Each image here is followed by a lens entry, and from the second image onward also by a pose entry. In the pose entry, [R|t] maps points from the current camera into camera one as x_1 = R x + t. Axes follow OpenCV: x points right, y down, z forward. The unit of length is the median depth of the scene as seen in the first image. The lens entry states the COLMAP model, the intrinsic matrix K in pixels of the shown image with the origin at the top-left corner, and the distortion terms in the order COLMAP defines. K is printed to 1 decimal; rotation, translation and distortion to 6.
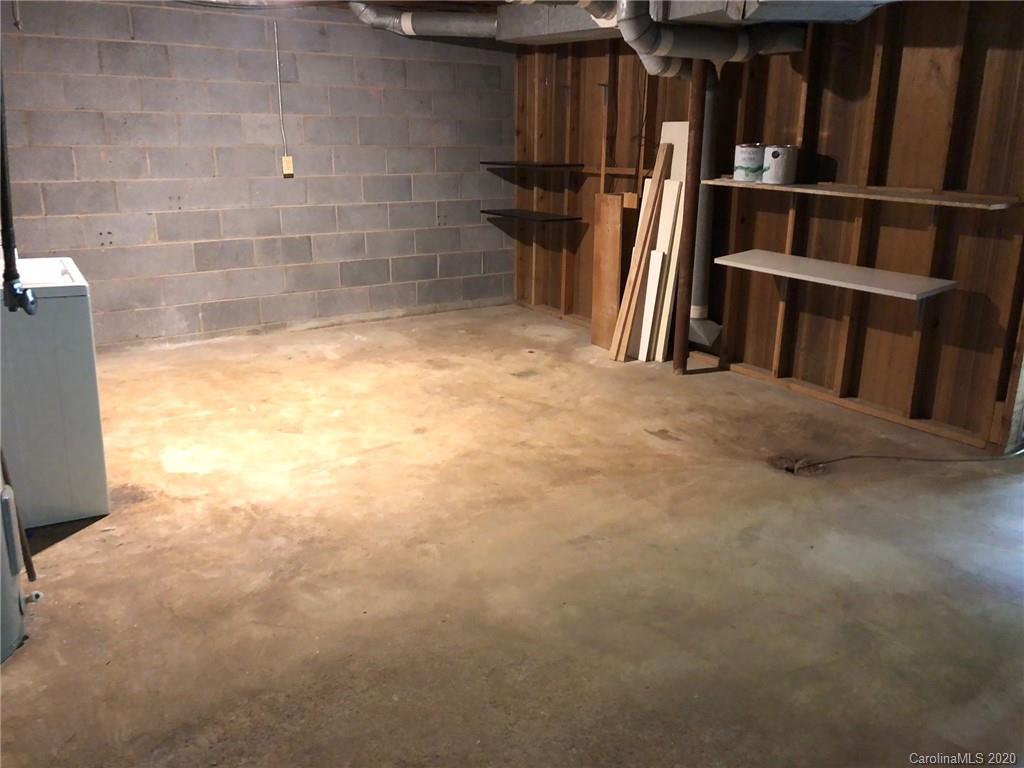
lens RADIAL K [[845.5, 0, 517.6], [0, 845.5, 376.8], [0, 0, 1]] dist [0.035043, -0.014077]
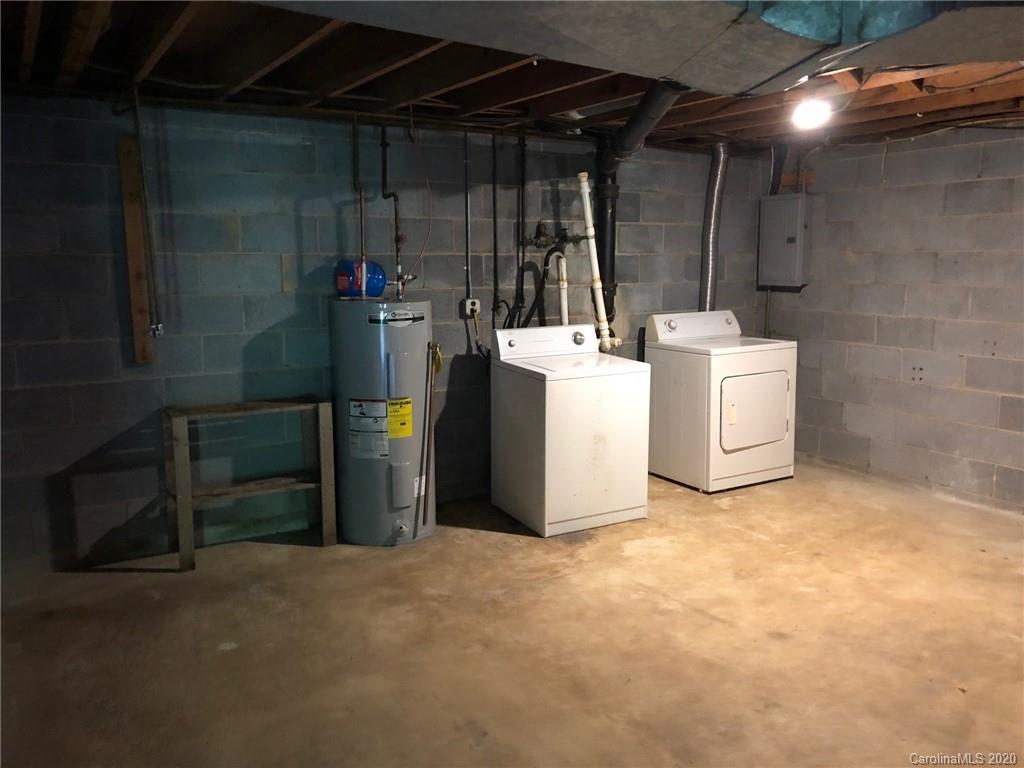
lens RADIAL K [[845.5, 0, 517.6], [0, 845.5, 376.8], [0, 0, 1]] dist [0.035043, -0.014077]
pose [[-0.068800, 0.136163, -0.988295, 0.637354], [-0.277003, 0.949082, 0.150044, -0.212355], [0.958403, 0.284083, -0.027579, 0.686902]]
